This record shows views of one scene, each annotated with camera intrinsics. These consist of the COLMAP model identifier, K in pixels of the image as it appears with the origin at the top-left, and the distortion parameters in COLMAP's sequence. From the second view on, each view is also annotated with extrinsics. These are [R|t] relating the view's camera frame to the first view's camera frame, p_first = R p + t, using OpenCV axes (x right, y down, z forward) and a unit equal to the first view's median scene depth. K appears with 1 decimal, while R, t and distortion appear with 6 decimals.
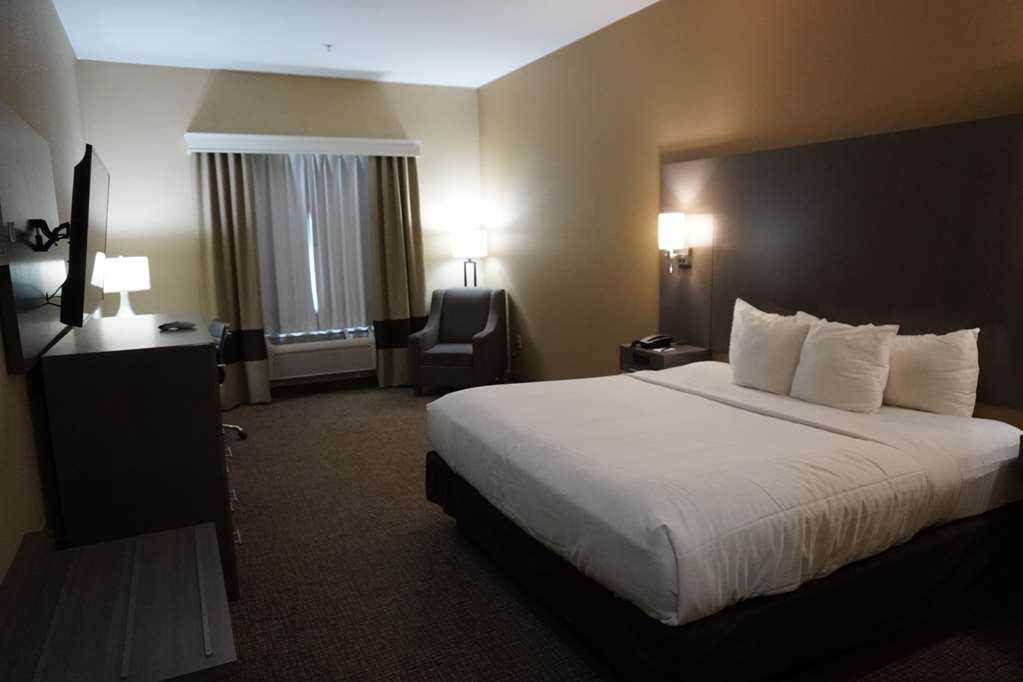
lens RADIAL K [[685.2, 0, 510.0], [0, 685.2, 339.5], [0, 0, 1]] dist [-0.049758, 0.034027]
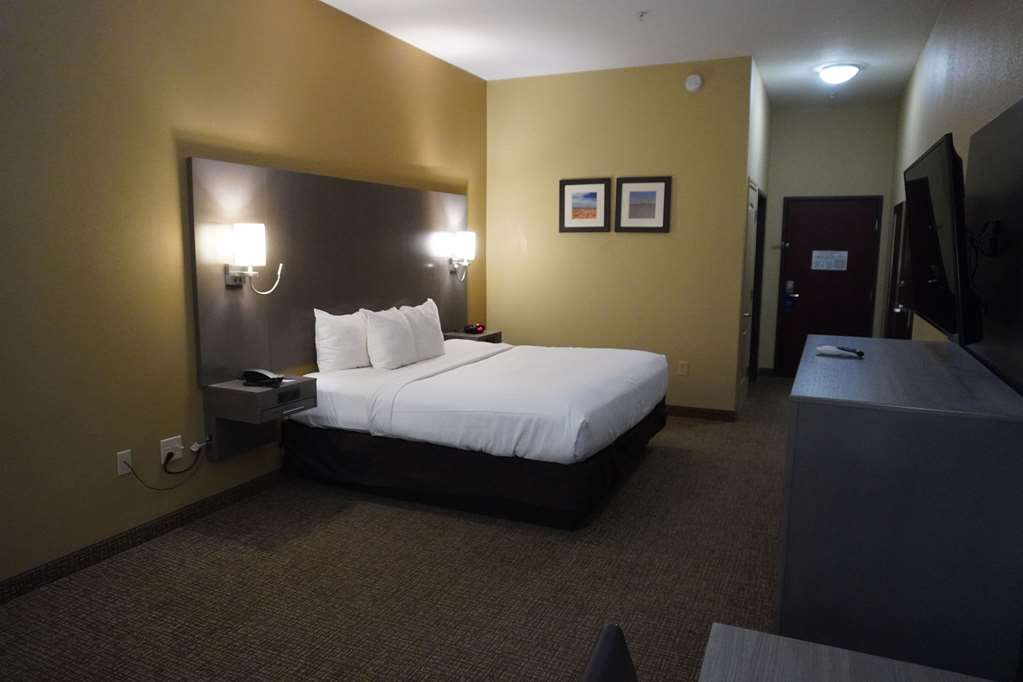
lens RADIAL K [[685.2, 0, 528.9], [0, 685.2, 346.4], [0, 0, 1]] dist [-0.049758, 0.034027]
pose [[-0.626796, -0.072508, 0.775803, -0.657481], [0.152879, 0.964864, 0.213694, -0.169127], [-0.764039, 0.252547, -0.593687, 1.309348]]
